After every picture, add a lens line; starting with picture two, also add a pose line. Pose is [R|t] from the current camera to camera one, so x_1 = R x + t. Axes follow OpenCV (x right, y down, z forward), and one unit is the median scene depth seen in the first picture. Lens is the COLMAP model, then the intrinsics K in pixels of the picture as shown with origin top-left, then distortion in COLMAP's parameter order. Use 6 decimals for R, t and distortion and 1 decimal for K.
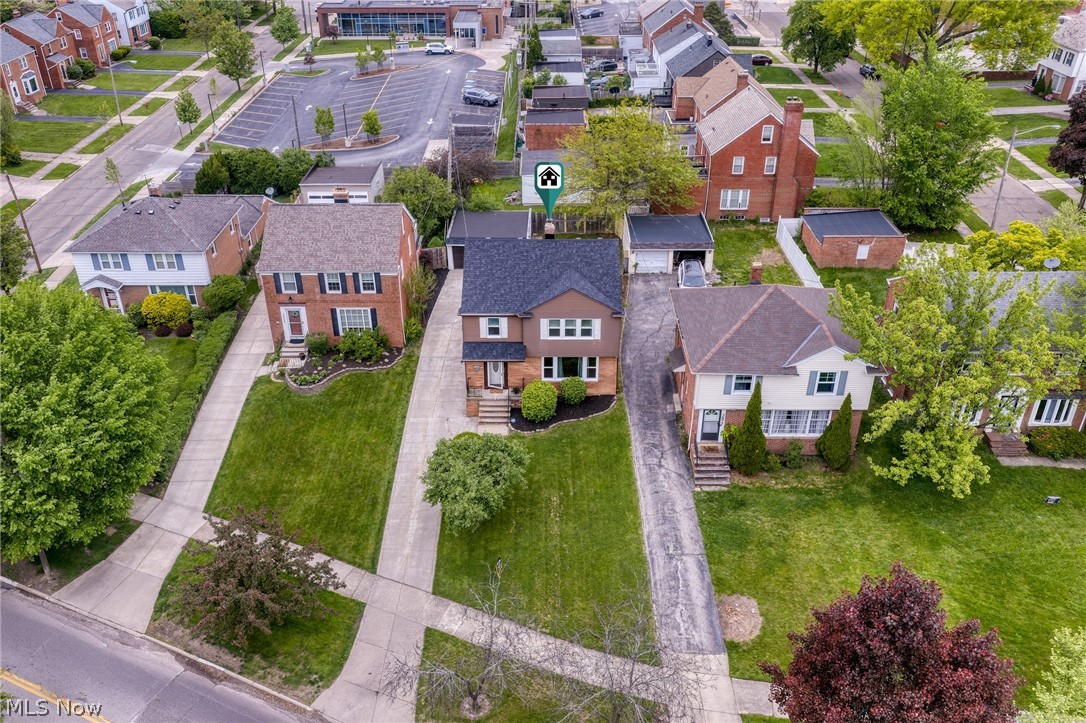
lens RADIAL K [[894.8, 0, 543.3], [0, 894.8, 363.5], [0, 0, 1]] dist [0.011654, -0.023990]
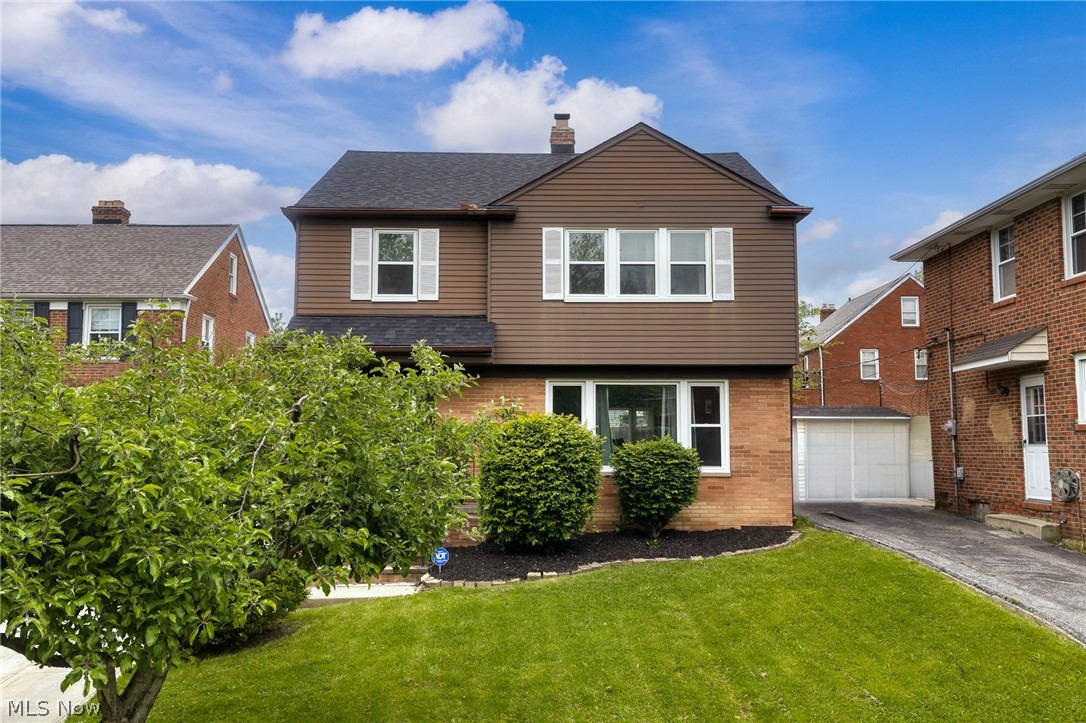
lens RADIAL K [[894.8, 0, 538.4], [0, 894.8, 358.5], [0, 0, 1]] dist [0.011654, -0.023990]
pose [[0.999907, 0.004028, 0.012992, -0.008656], [0.004466, 0.804943, -0.593335, 0.174519], [-0.012848, 0.593338, 0.804851, 0.760310]]
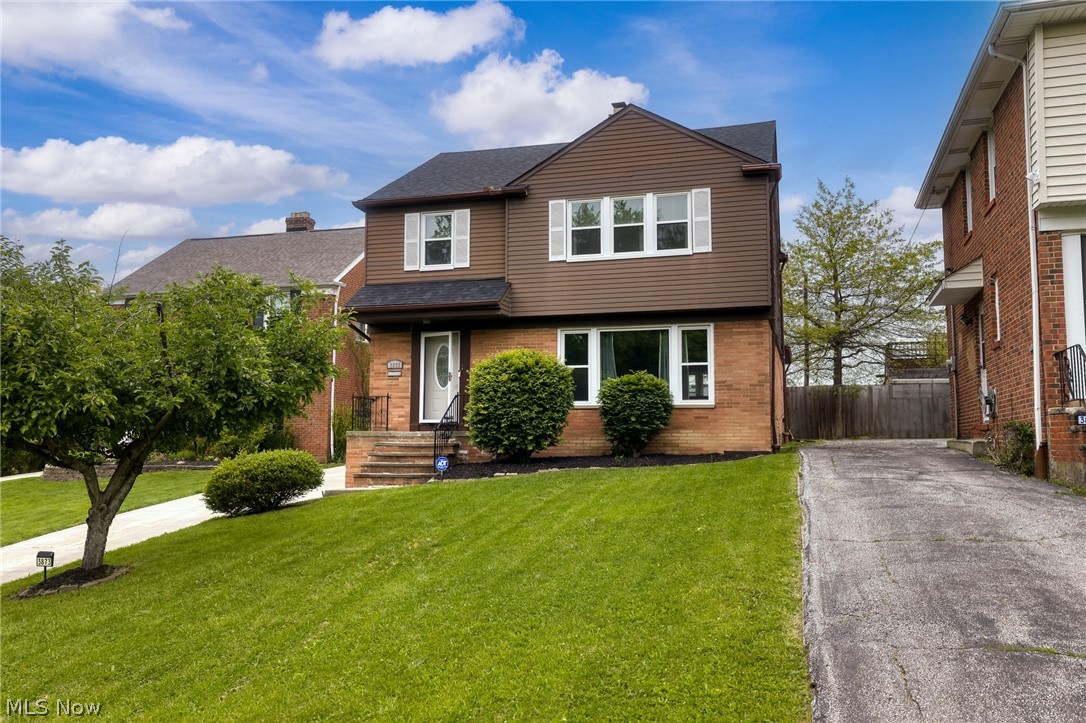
lens RADIAL K [[894.8, 0, 541.3], [0, 894.8, 361.0], [0, 0, 1]] dist [0.011654, -0.023990]
pose [[0.959718, -0.023270, -0.280001, 0.097320], [-0.146661, 0.808534, -0.569880, 0.219548], [0.239651, 0.587989, 0.772552, 0.734755]]
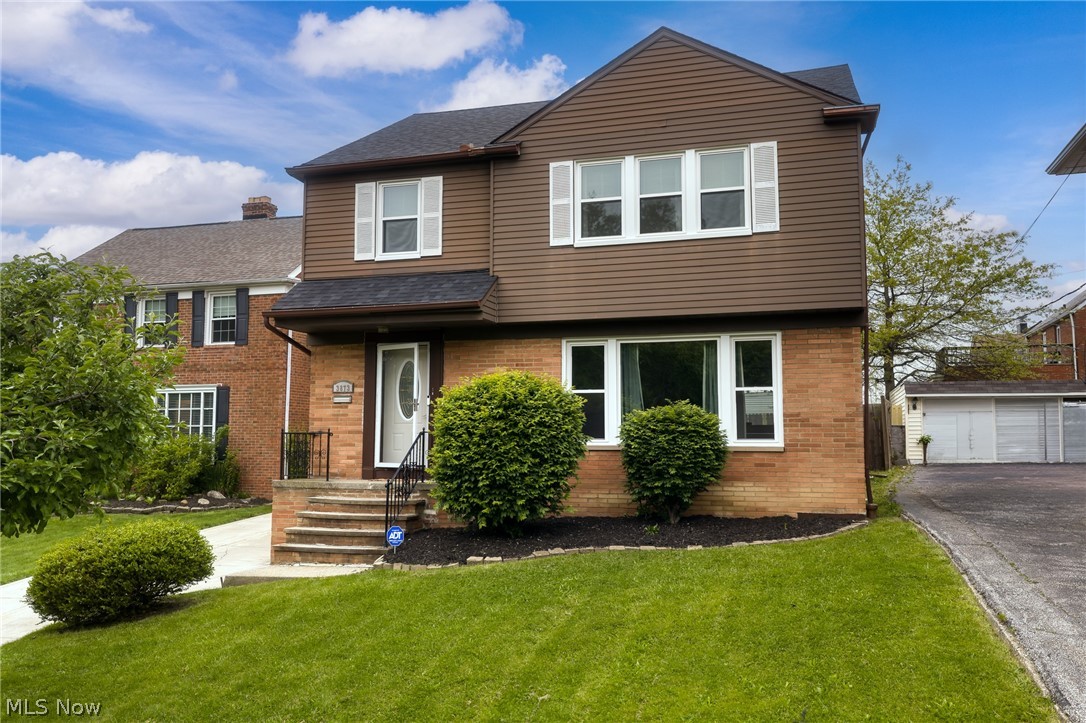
lens RADIAL K [[894.8, 0, 541.9], [0, 894.8, 360.4], [0, 0, 1]] dist [0.011654, -0.023990]
pose [[0.957542, -0.025055, -0.287203, 0.071195], [-0.149559, 0.808507, -0.569165, 0.154606], [0.246466, 0.587953, 0.770432, 0.811073]]
